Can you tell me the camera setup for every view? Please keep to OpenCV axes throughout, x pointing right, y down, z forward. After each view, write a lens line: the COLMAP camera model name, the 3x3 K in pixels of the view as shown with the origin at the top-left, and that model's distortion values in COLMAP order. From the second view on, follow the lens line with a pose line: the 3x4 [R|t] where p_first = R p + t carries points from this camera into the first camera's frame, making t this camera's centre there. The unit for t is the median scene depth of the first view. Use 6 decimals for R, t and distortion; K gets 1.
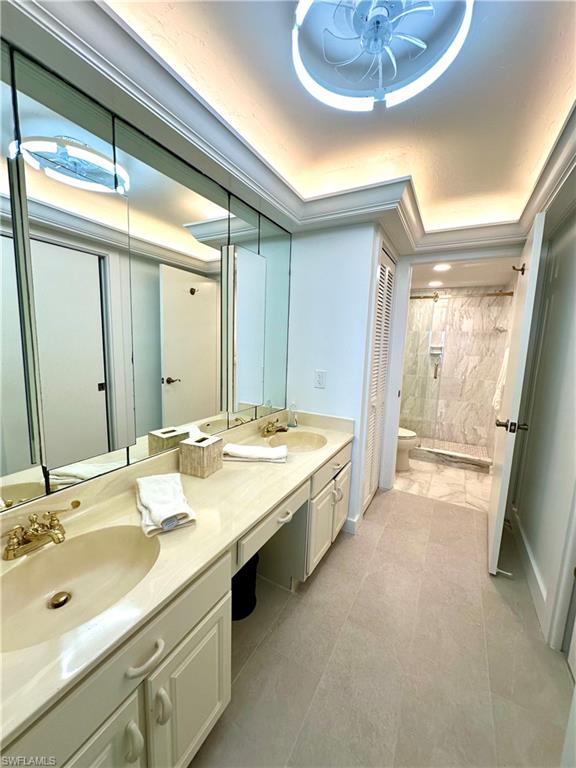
lens RADIAL K [[306.0, 0, 288.1], [0, 306.0, 383.1], [0, 0, 1]] dist [0.005878, -0.000294]
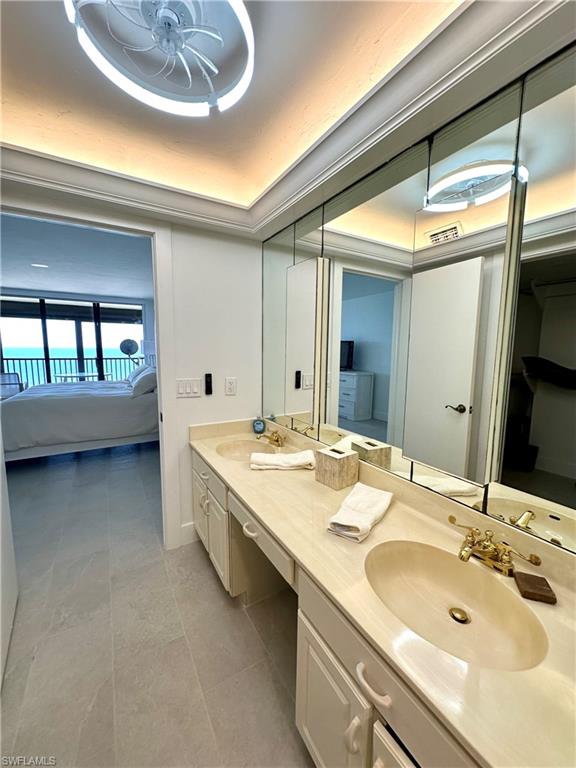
lens RADIAL K [[306.0, 0, 290.5], [0, 306.0, 384.6], [0, 0, 1]] dist [0.005878, -0.000294]
pose [[-0.496329, 0.068807, -0.865404, 0.773995], [-0.148135, 0.975522, 0.162521, -0.200830], [0.855403, 0.208860, -0.473987, 1.553061]]
